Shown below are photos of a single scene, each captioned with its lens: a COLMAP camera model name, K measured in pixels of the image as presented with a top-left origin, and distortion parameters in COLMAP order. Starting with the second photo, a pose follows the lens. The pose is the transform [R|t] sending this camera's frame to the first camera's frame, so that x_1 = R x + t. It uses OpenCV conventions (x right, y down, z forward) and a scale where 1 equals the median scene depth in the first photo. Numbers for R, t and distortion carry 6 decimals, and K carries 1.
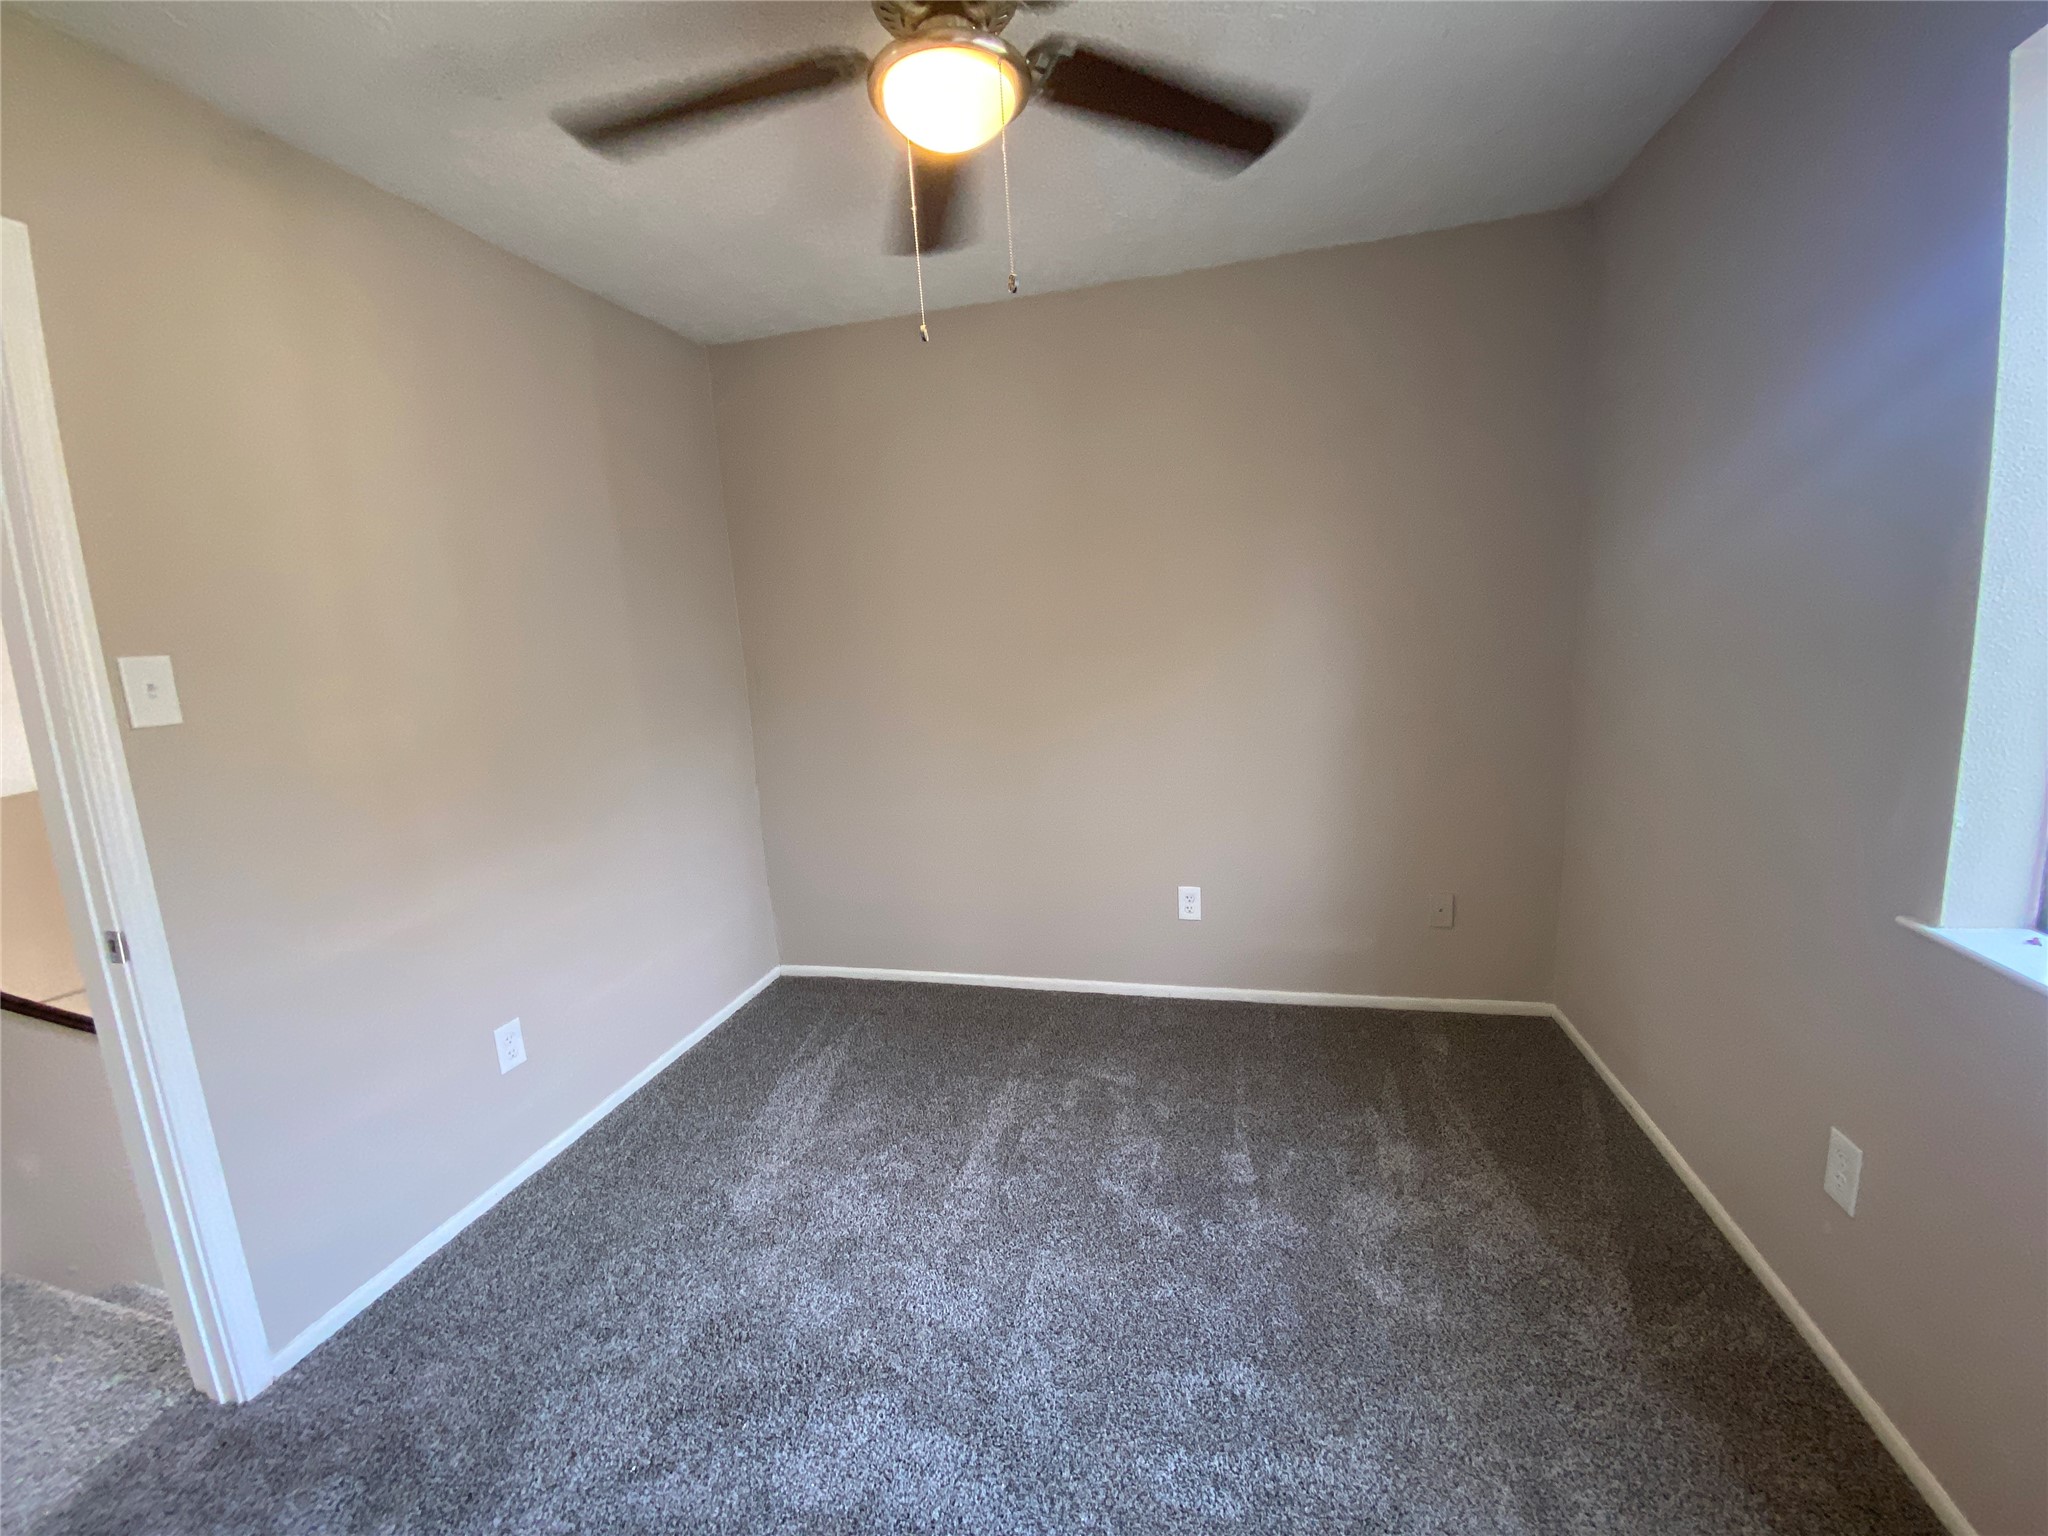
lens RADIAL K [[821.3, 0, 1022.2], [0, 821.3, 763.5], [0, 0, 1]] dist [0.024024, -0.022945]
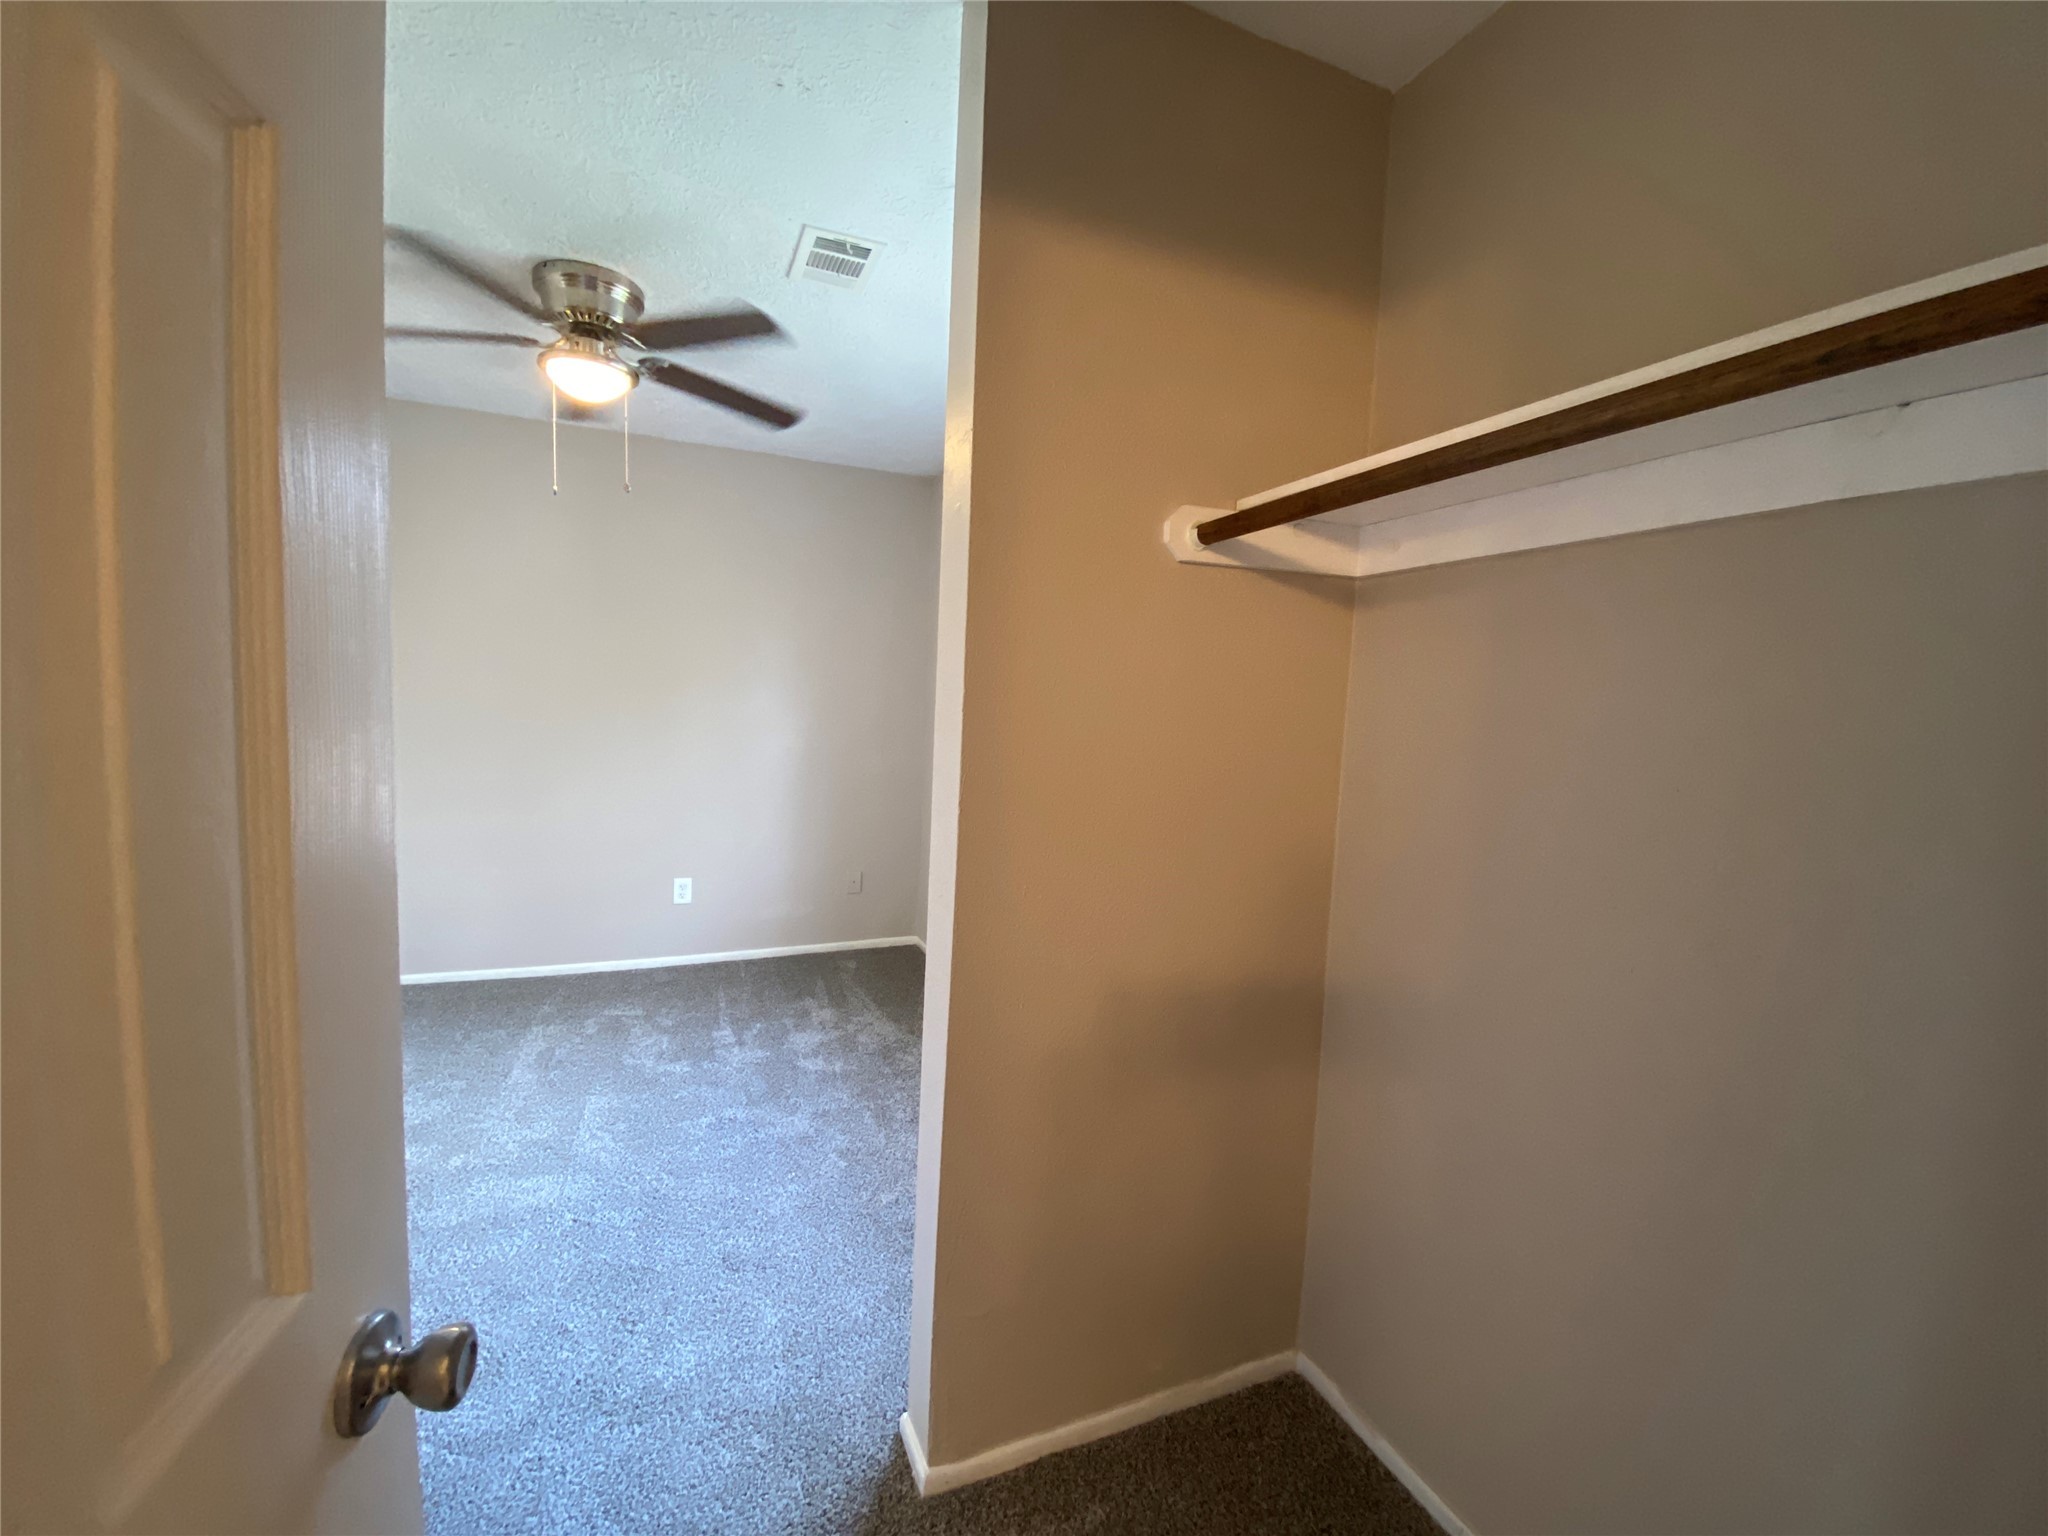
lens RADIAL K [[821.3, 0, 1022.2], [0, 821.3, 763.5], [0, 0, 1]] dist [0.024024, -0.022945]
pose [[0.798825, 0.038204, 0.600349, -0.235564], [0.013976, 0.996533, -0.082013, 0.119731], [-0.601401, 0.073904, 0.795522, -0.587880]]
